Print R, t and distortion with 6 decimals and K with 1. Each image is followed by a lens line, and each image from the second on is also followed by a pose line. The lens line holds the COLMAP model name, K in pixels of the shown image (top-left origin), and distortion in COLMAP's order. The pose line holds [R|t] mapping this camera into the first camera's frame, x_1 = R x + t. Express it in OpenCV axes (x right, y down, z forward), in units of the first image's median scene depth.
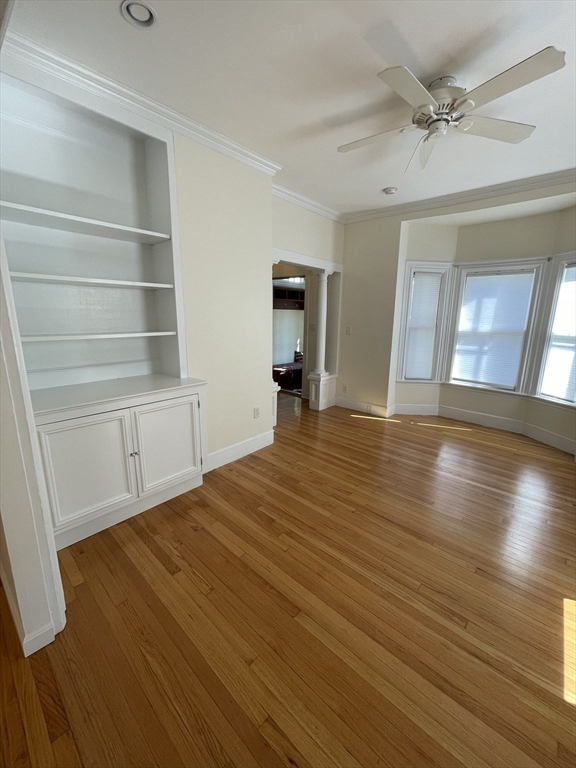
lens RADIAL K [[313.7, 0, 289.1], [0, 313.7, 381.4], [0, 0, 1]] dist [-0.001011, 0.000626]
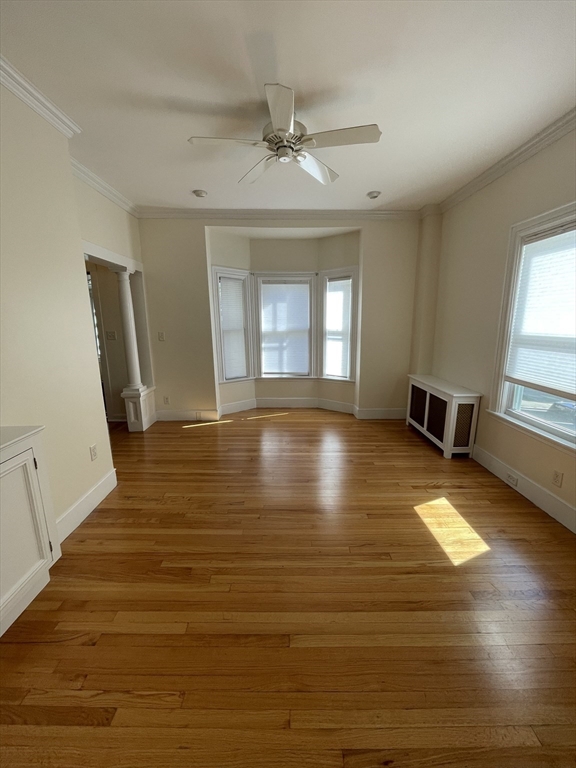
lens RADIAL K [[313.7, 0, 289.1], [0, 313.7, 381.4], [0, 0, 1]] dist [-0.001011, 0.000626]
pose [[0.738105, -0.154438, 0.656772, -0.183991], [0.158740, 0.985874, 0.053427, -0.028332], [-0.655745, 0.064822, 0.752194, 0.096009]]
